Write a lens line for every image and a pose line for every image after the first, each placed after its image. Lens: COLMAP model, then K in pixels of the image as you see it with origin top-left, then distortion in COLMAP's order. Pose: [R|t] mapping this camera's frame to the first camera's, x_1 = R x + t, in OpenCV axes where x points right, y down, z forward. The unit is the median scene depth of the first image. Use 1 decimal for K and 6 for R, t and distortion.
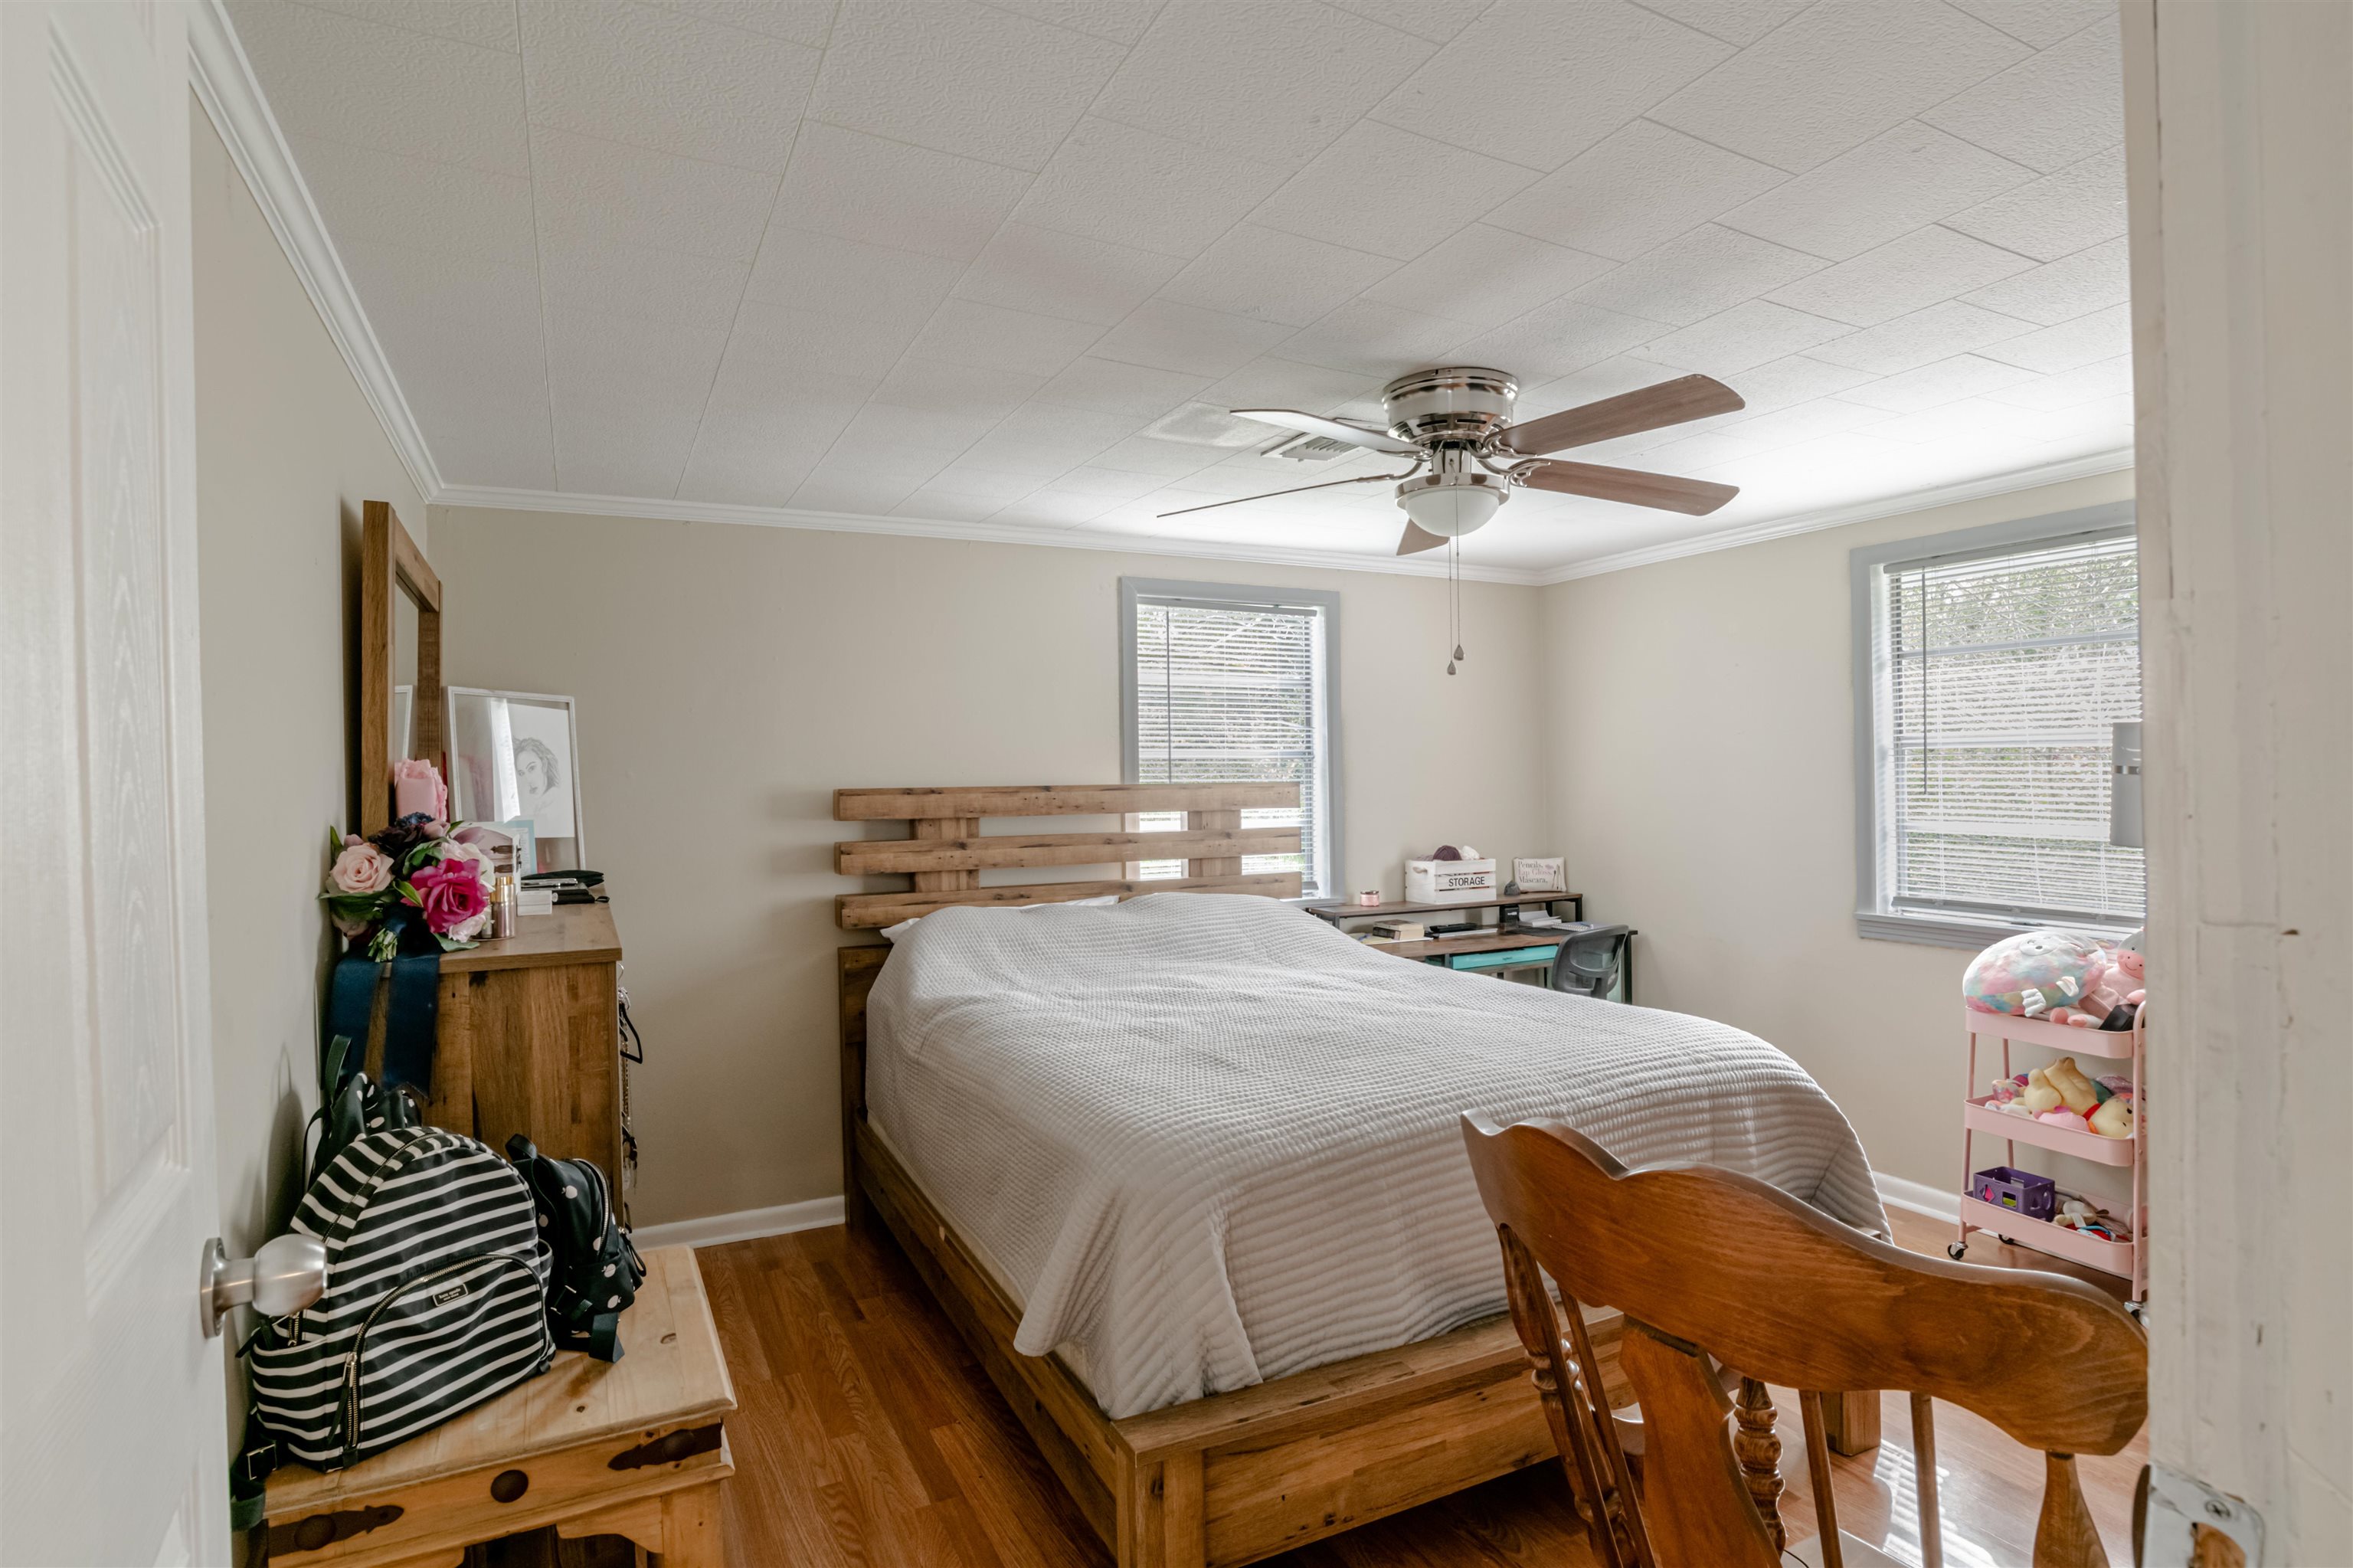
lens RADIAL K [[1203.9, 0, 1194.1], [0, 1203.9, 774.8], [0, 0, 1]] dist [-0.061991, 0.024778]
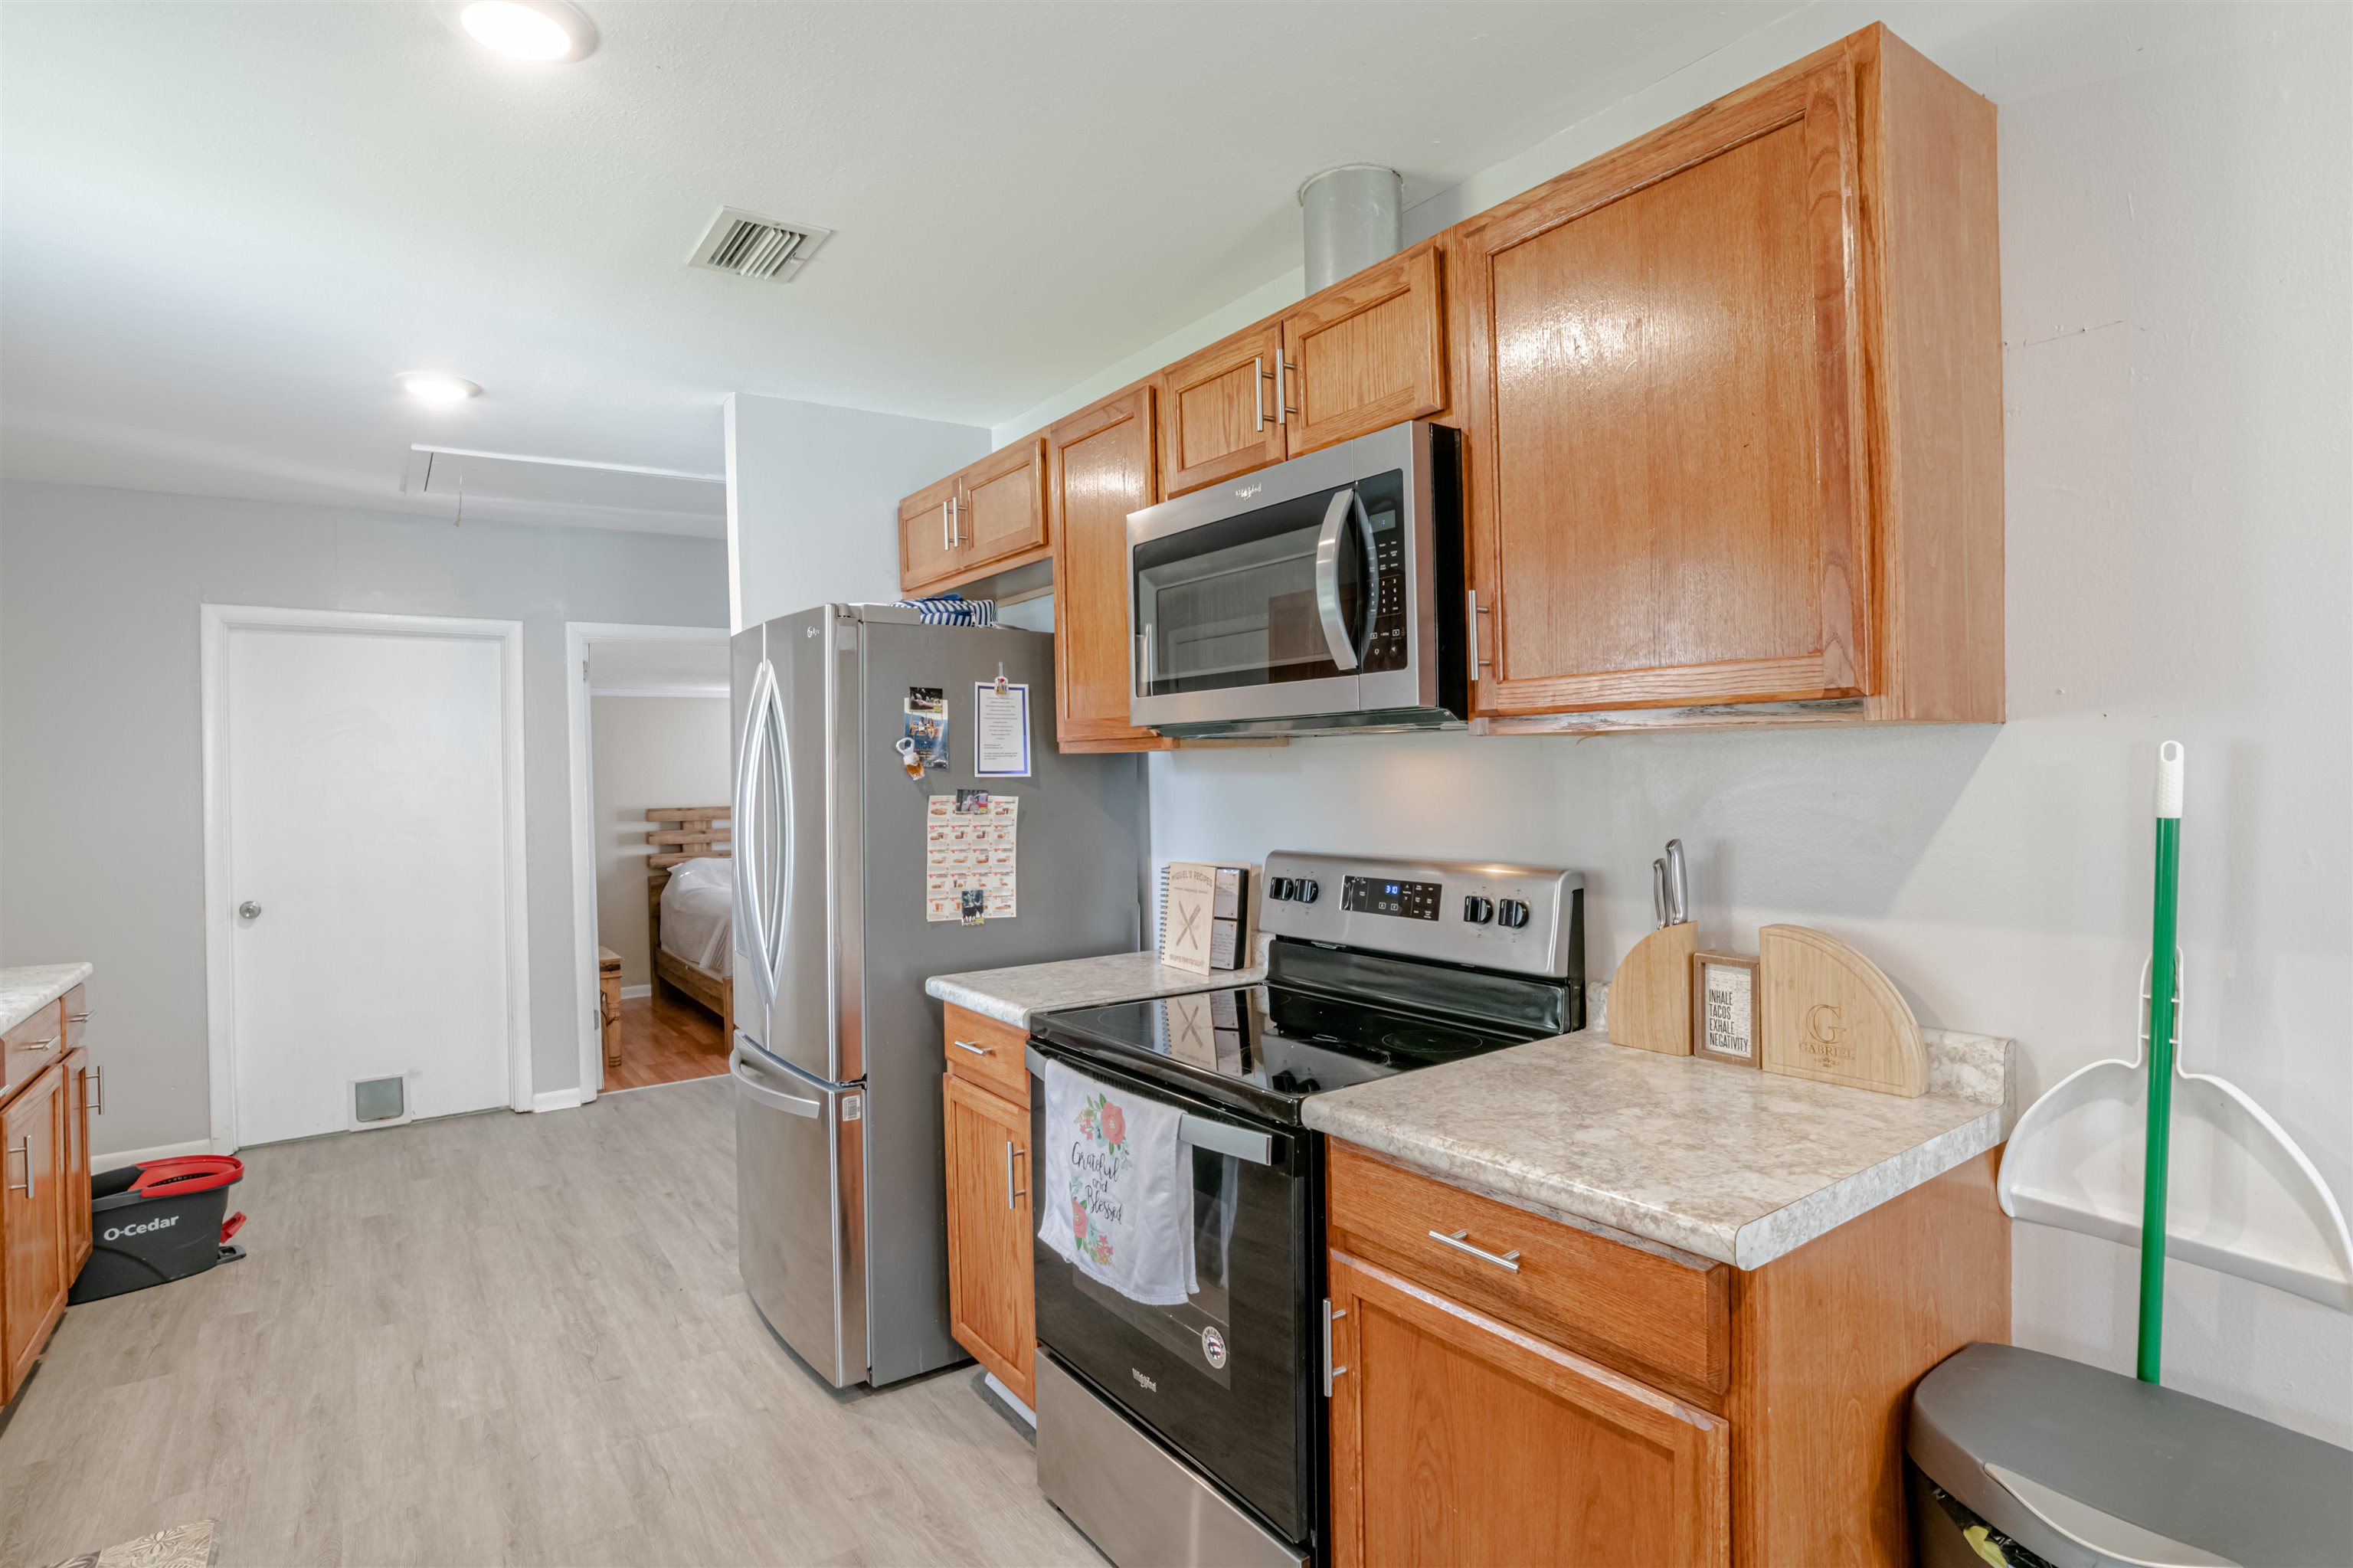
lens RADIAL K [[1194.9, 0, 1197.2], [0, 1194.9, 775.7], [0, 0, 1]] dist [-0.058718, 0.022820]
pose [[0.990066, -0.009852, 0.140259, 0.446478], [0.011843, 0.999840, -0.013372, -0.008505], [-0.140105, 0.014900, 0.990025, -1.448805]]
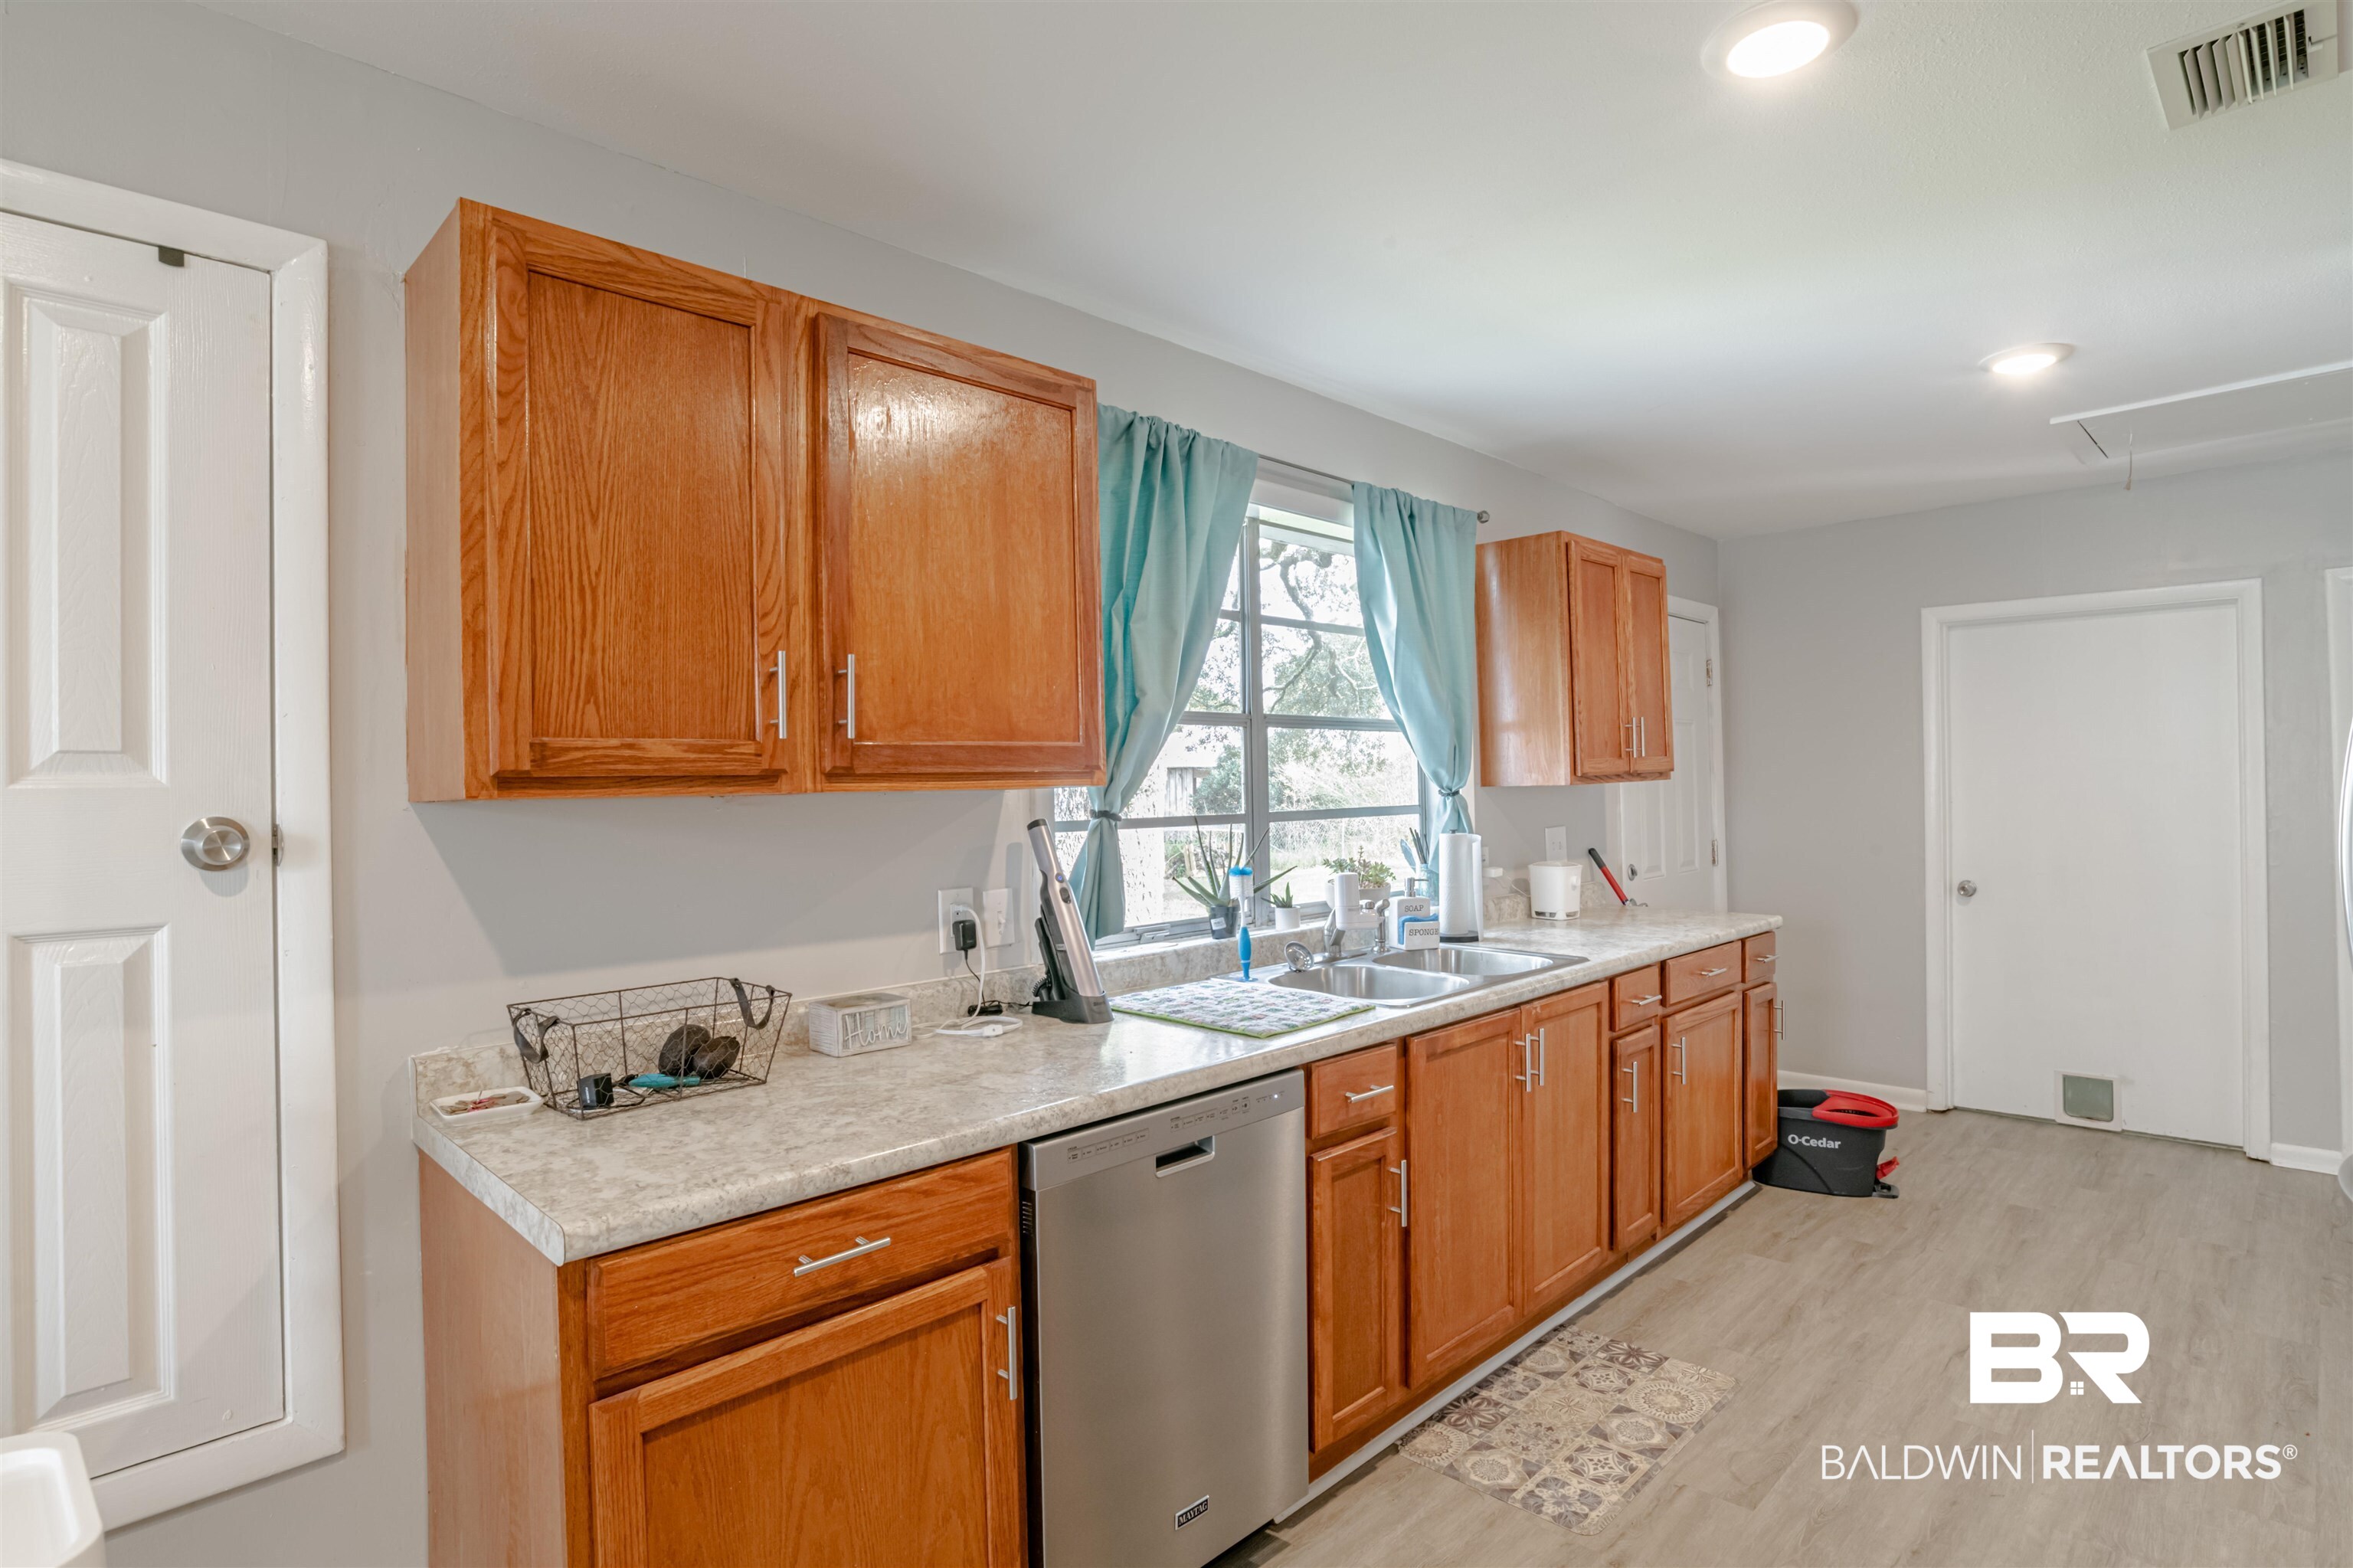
lens RADIAL K [[1203.9, 0, 1194.1], [0, 1203.9, 774.8], [0, 0, 1]] dist [-0.061991, 0.024778]
pose [[0.304521, -0.002627, -0.952502, 0.621368], [-0.003915, 0.999984, -0.004009, -0.014327], [0.952498, 0.004950, 0.304506, -1.335262]]
